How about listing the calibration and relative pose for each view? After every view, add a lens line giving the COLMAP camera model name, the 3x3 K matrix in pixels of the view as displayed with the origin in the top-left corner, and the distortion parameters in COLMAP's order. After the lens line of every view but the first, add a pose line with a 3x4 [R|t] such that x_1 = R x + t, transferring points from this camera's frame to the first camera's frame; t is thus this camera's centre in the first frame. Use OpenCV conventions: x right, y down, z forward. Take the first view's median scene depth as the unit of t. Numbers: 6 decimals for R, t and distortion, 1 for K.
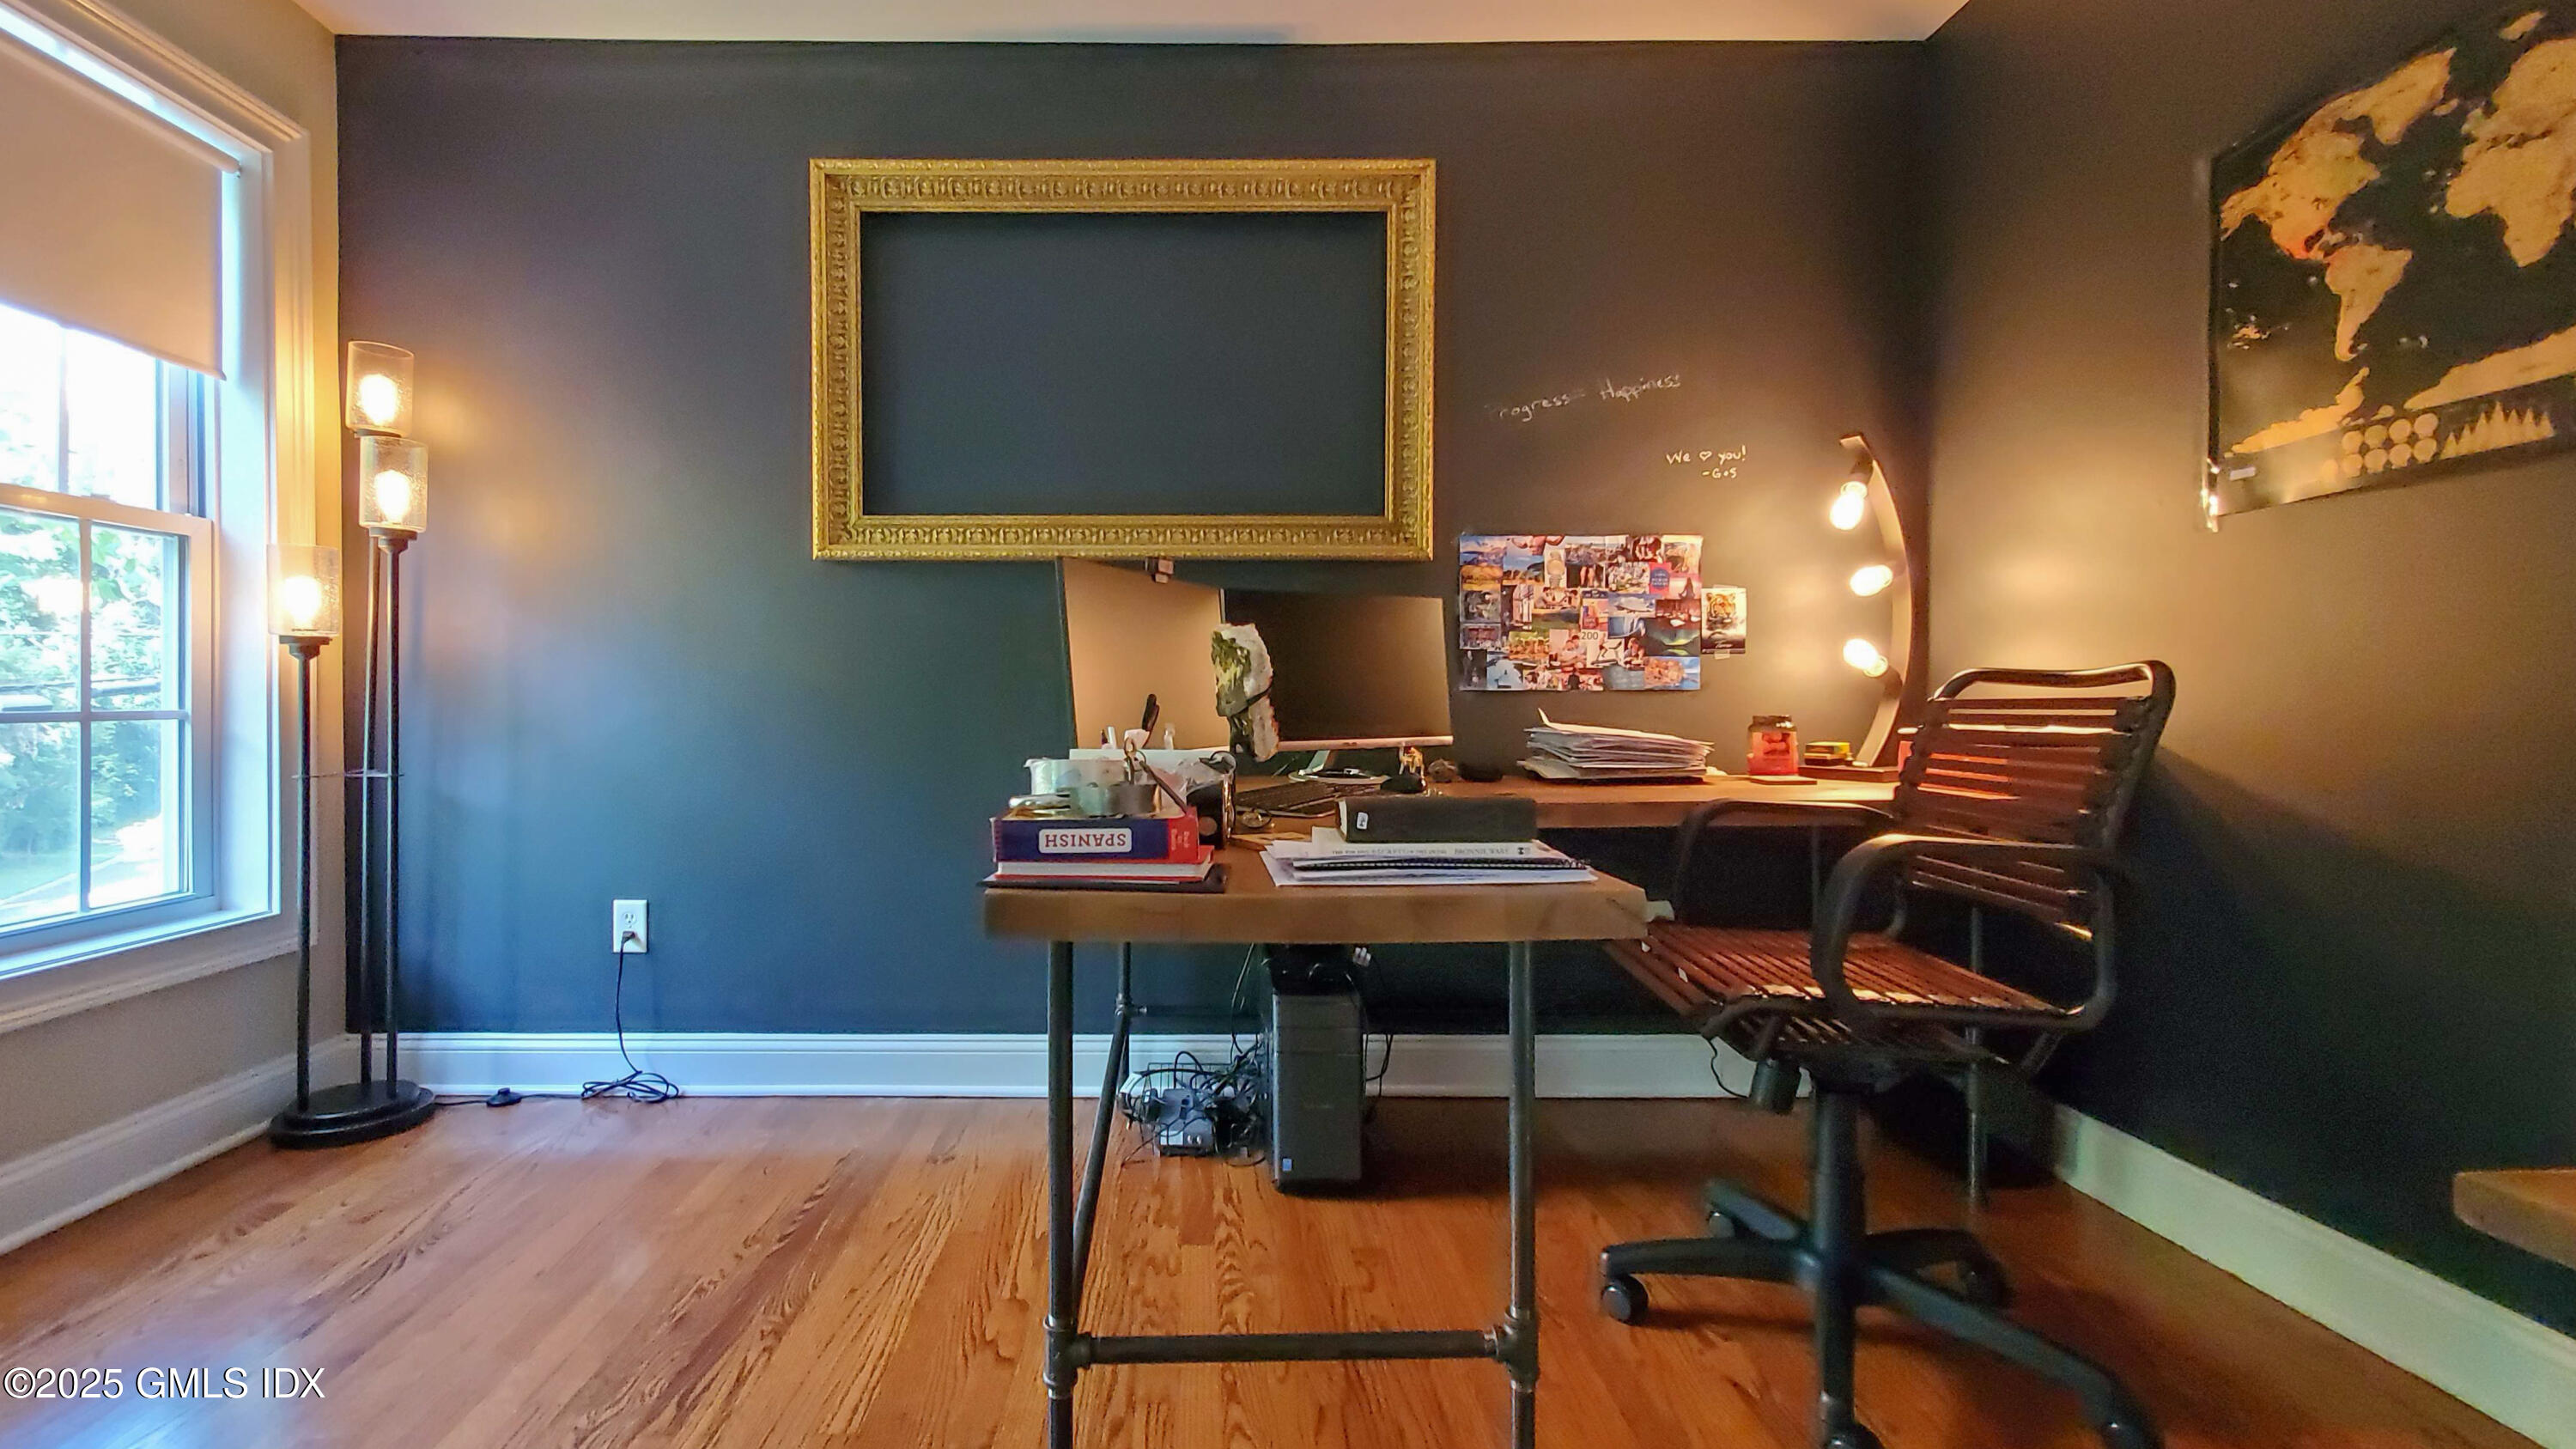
lens RADIAL K [[1047.2, 0, 1288.0], [0, 1047.2, 724.5], [0, 0, 1]] dist [0.003147, -0.003722]
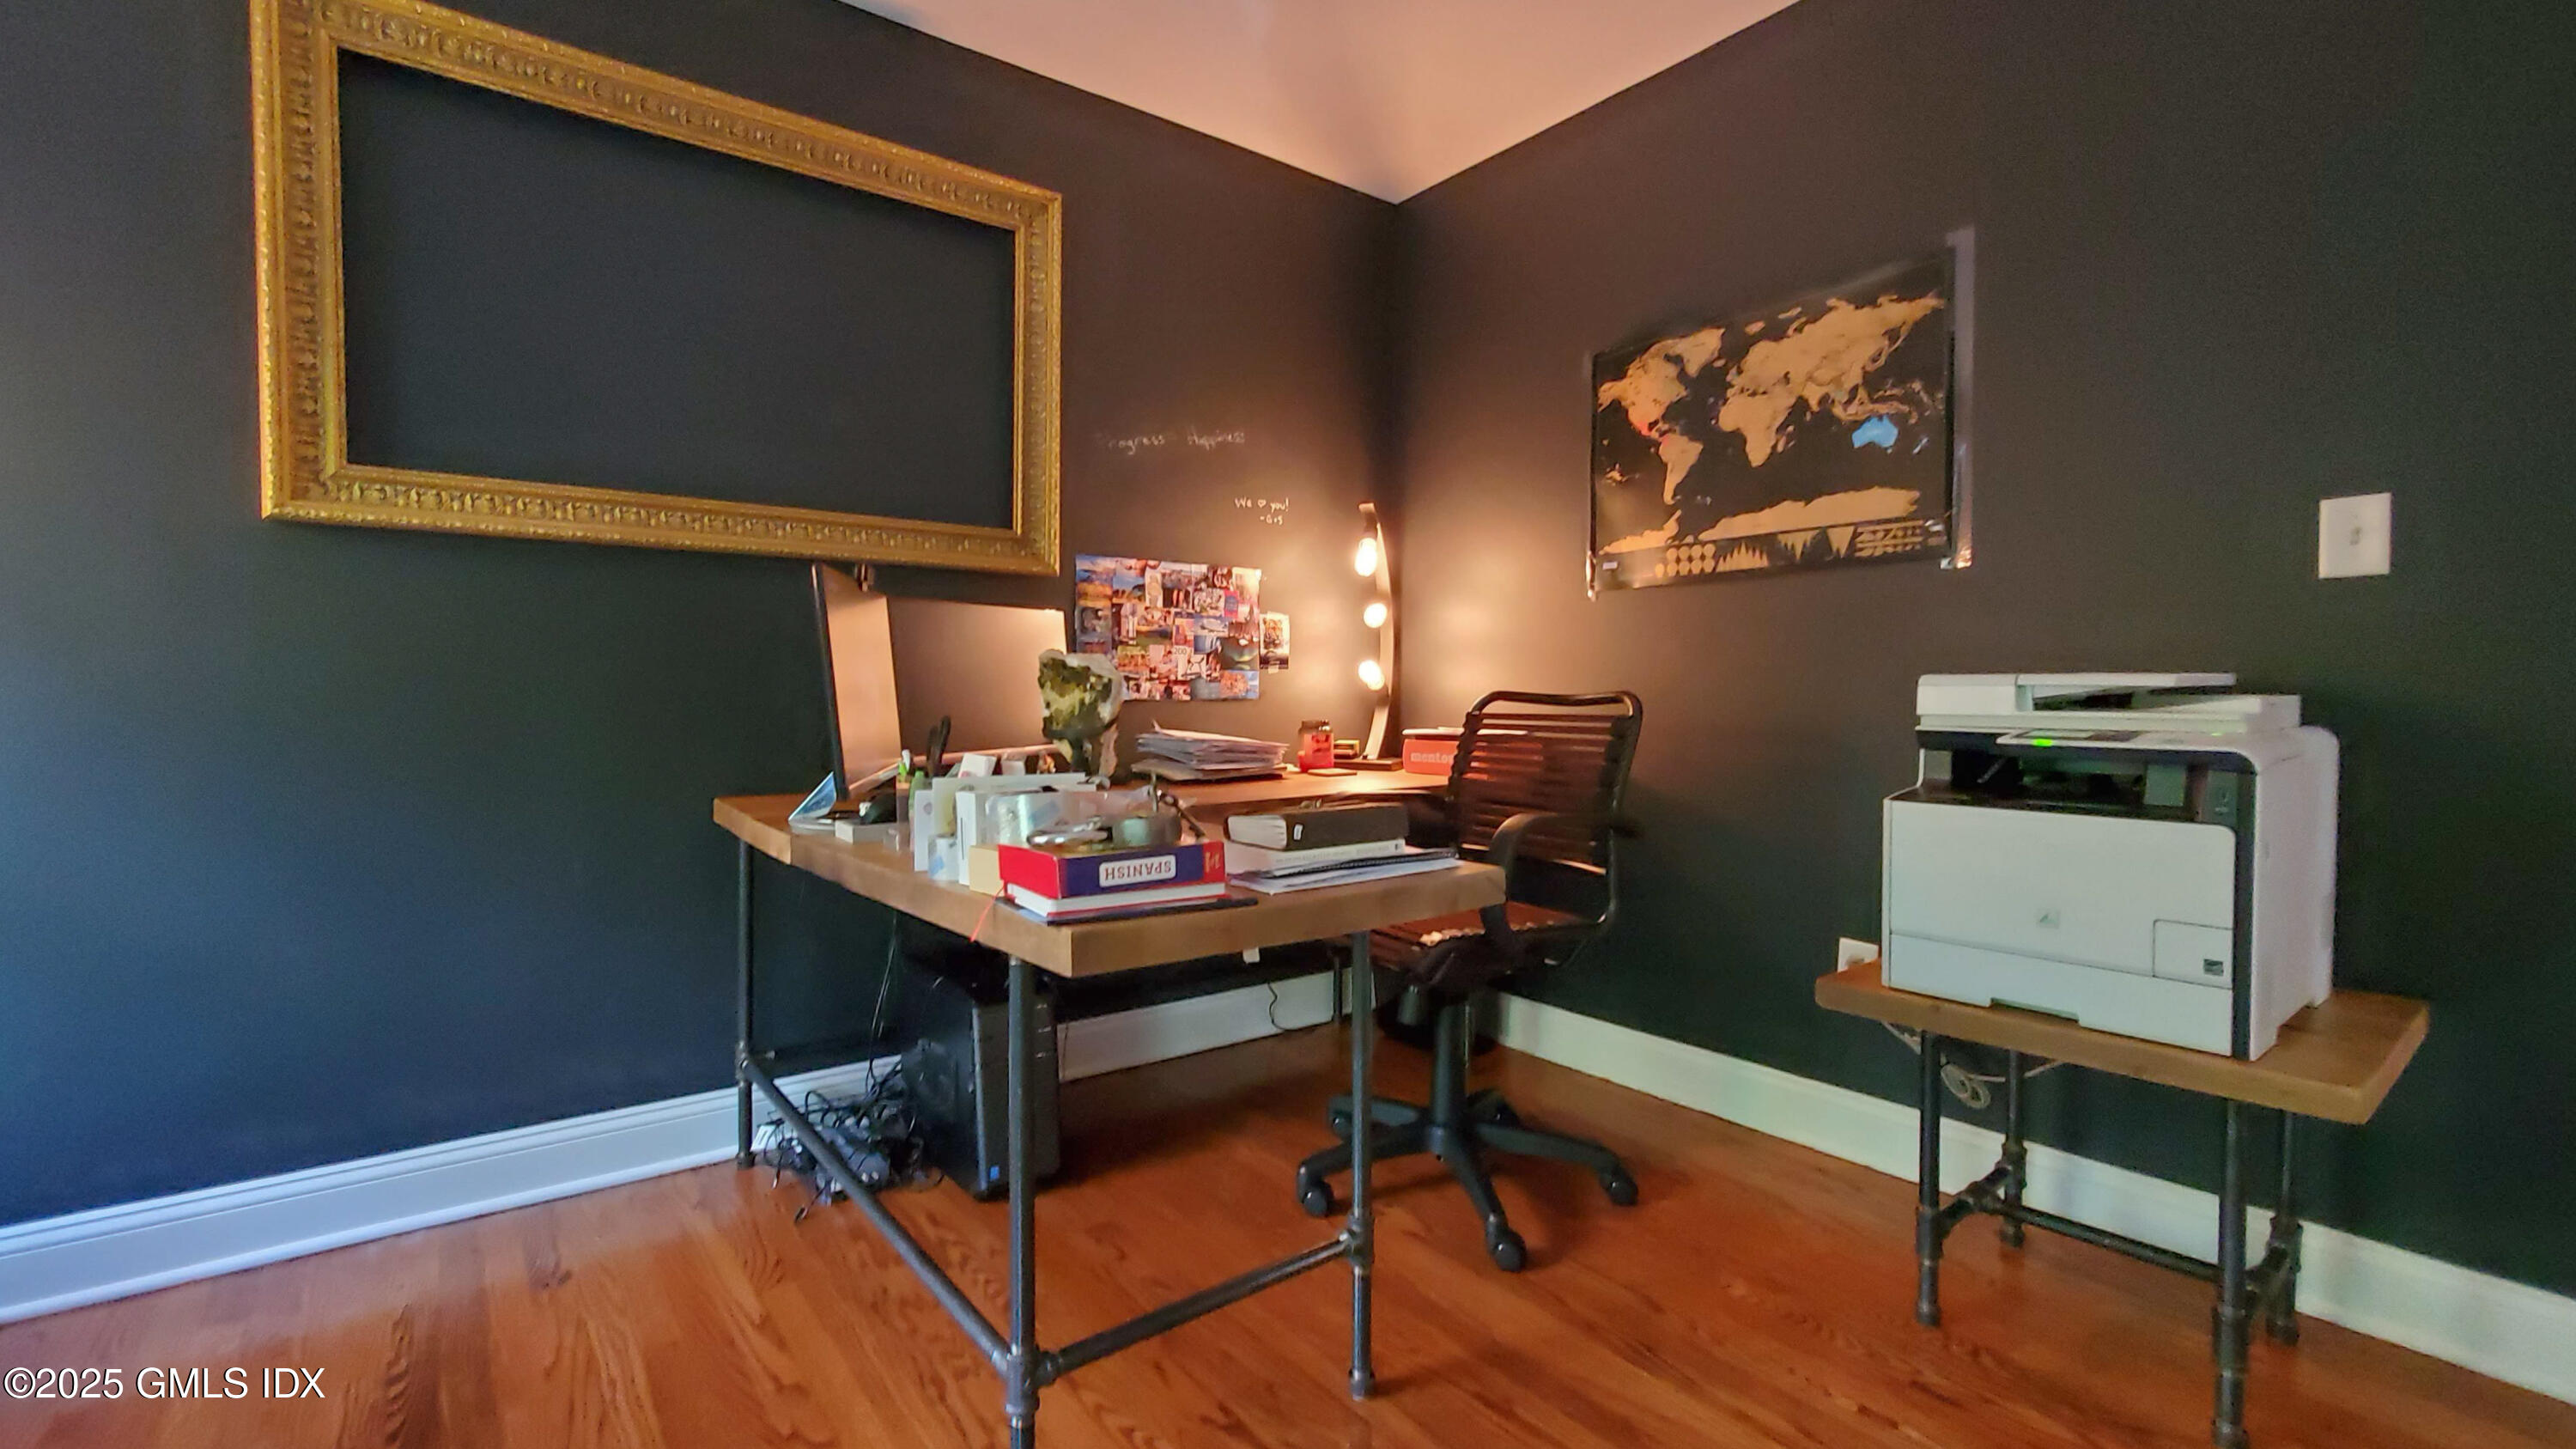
lens RADIAL K [[1022.6, 0, 1284.0], [0, 1022.6, 730.1], [0, 0, 1]] dist [-0.001366, -0.000261]
pose [[0.817234, -0.015933, 0.576086, -0.277326], [0.006049, 0.999800, 0.019070, -0.020951], [-0.576275, -0.012100, 0.817167, 0.029125]]
